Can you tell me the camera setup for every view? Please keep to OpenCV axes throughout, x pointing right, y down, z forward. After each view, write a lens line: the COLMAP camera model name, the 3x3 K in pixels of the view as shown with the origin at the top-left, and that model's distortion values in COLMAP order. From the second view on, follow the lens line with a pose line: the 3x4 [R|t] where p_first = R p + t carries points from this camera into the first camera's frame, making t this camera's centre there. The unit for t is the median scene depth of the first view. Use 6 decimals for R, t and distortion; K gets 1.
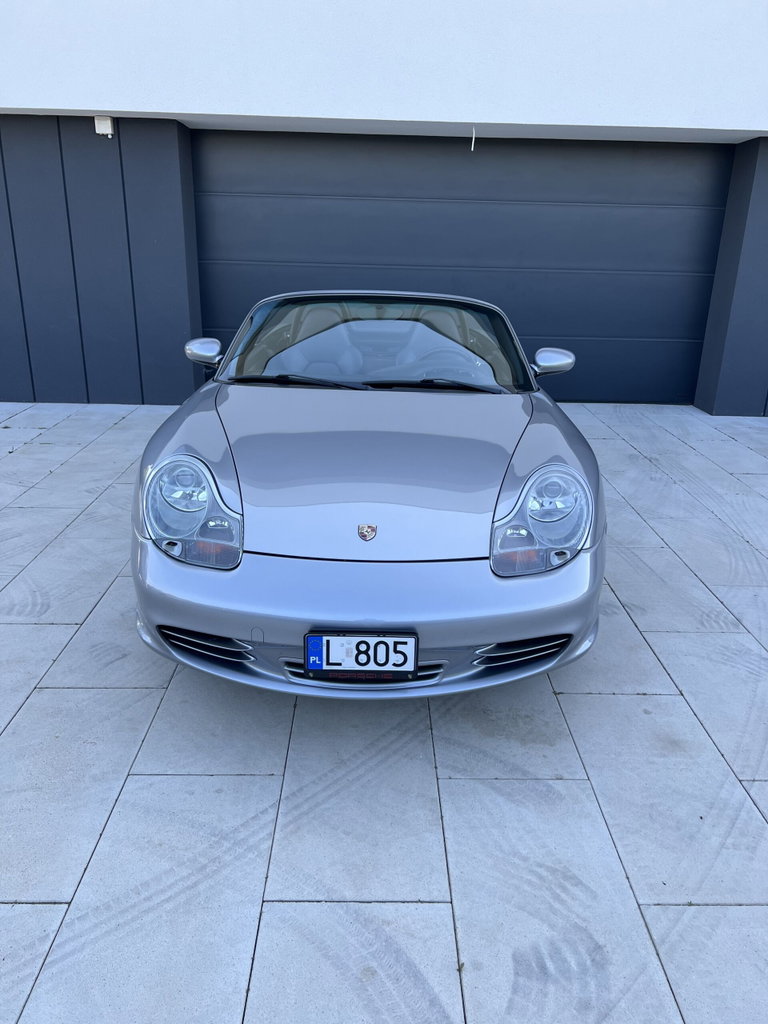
lens RADIAL K [[789.1, 0, 389.1], [0, 789.1, 517.6], [0, 0, 1]] dist [0.053954, -0.061313]
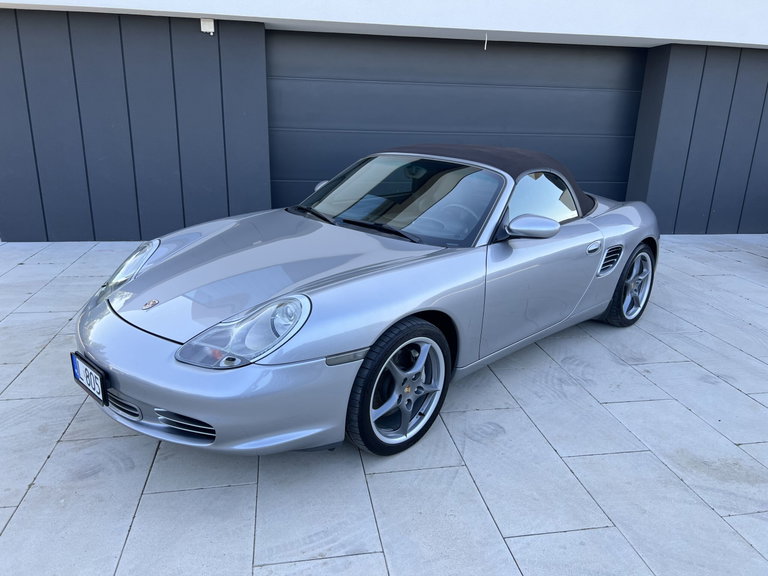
lens RADIAL K [[591.8, 0, 384.0], [0, 591.8, 288.0], [0, 0, 1]] dist [0.053954, -0.061313]
pose [[0.986806, -0.044597, 0.155646, -0.425902], [0.051254, 0.997923, -0.039026, -0.031141], [-0.153583, 0.046488, 0.987042, 0.046972]]
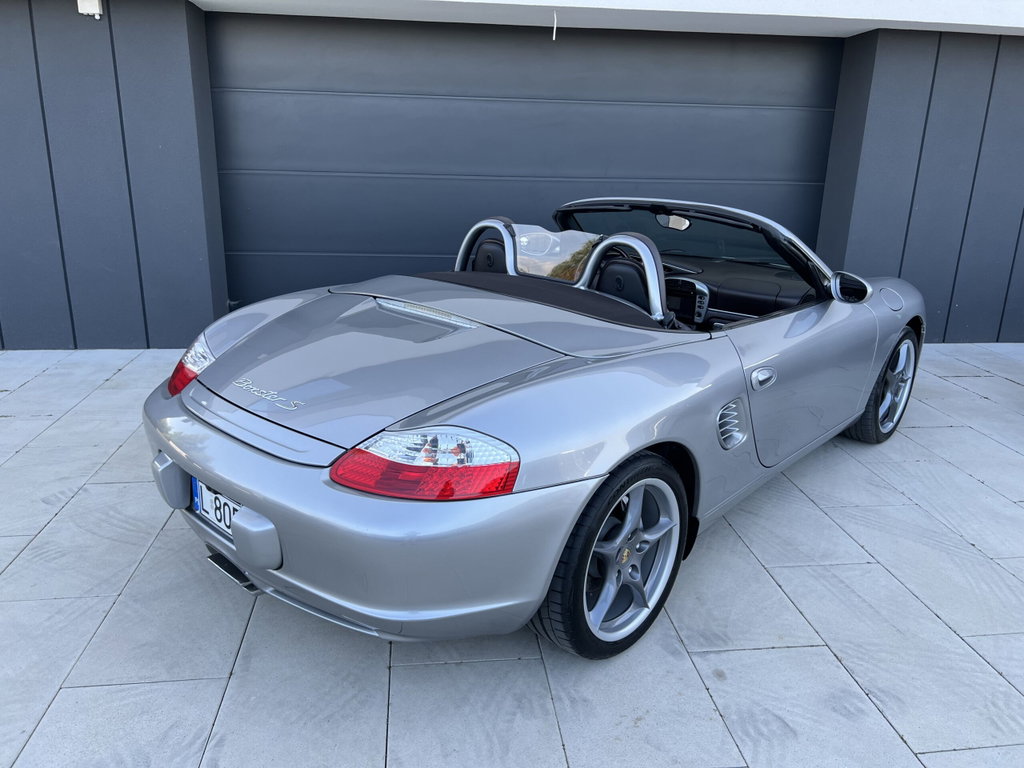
lens RADIAL K [[784.4, 0, 513.4], [0, 784.4, 371.9], [0, 0, 1]] dist [0.053007, -0.064205]
pose [[0.994700, -0.029919, 0.098375, -0.049986], [0.035329, 0.997931, -0.053714, -0.125202], [-0.096565, 0.056905, 0.993699, 0.353381]]
